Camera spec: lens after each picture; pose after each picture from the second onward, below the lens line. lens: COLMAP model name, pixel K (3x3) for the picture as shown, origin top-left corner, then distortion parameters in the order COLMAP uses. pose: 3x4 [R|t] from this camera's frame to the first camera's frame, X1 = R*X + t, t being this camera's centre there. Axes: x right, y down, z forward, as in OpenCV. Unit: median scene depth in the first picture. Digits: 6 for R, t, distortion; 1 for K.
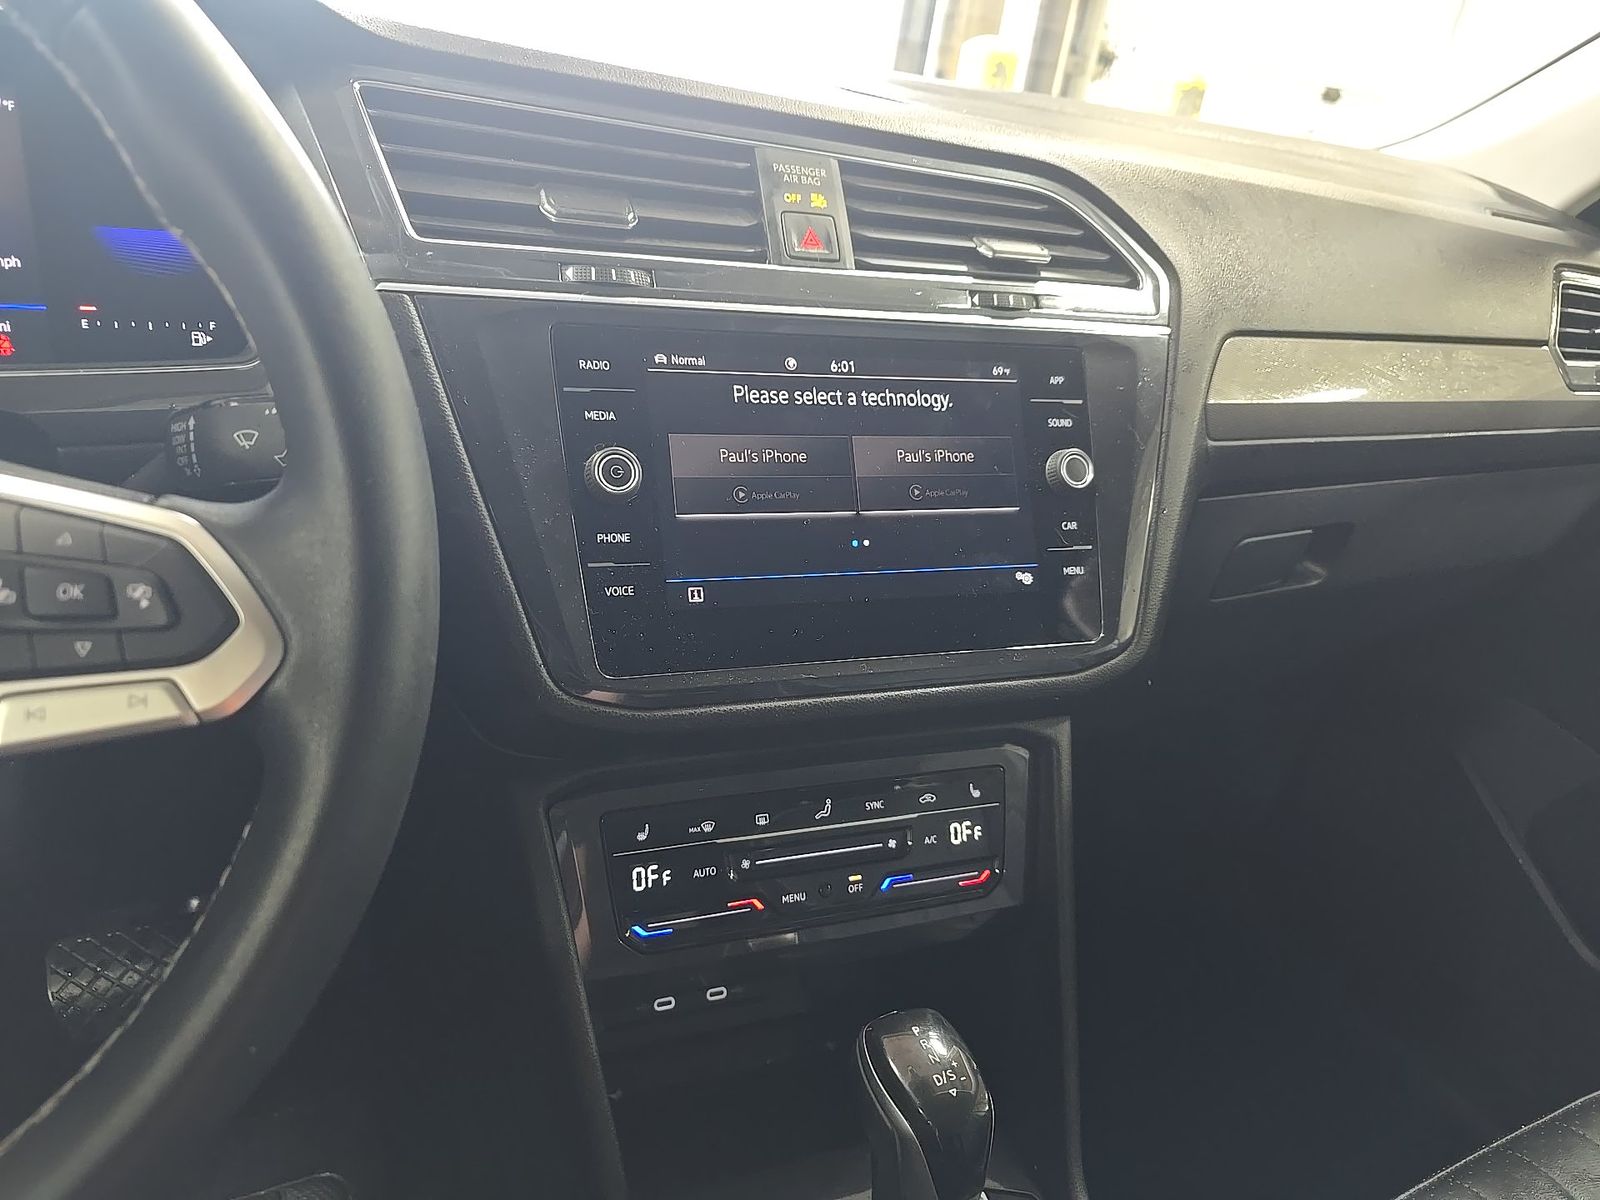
lens RADIAL K [[1060.2, 0, 808.2], [0, 1060.2, 570.5], [0, 0, 1]] dist [0.042169, -0.062076]
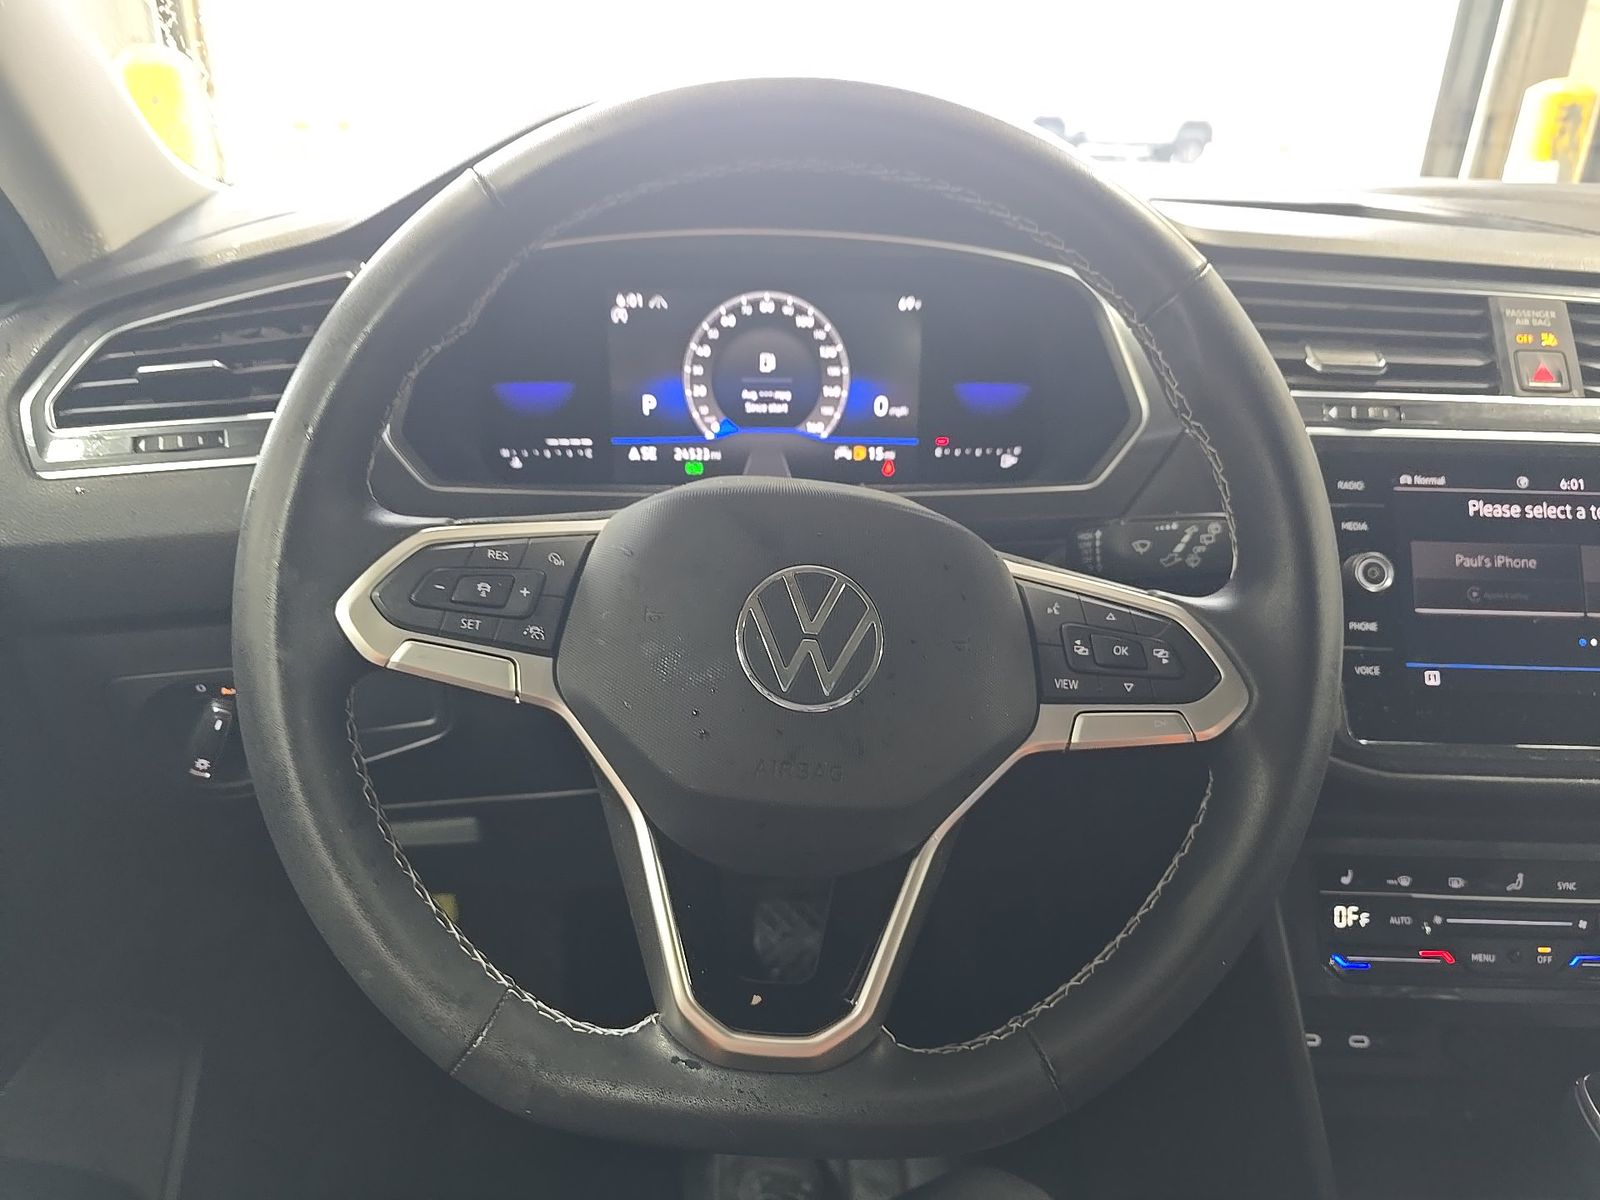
lens RADIAL K [[1060.2, 0, 808.2], [0, 1060.2, 570.5], [0, 0, 1]] dist [0.042169, -0.062076]
pose [[0.917439, 0.041978, -0.395656, -0.260737], [-0.064241, 0.997000, -0.043183, -0.000413], [0.392656, 0.065036, 0.917383, -0.347819]]
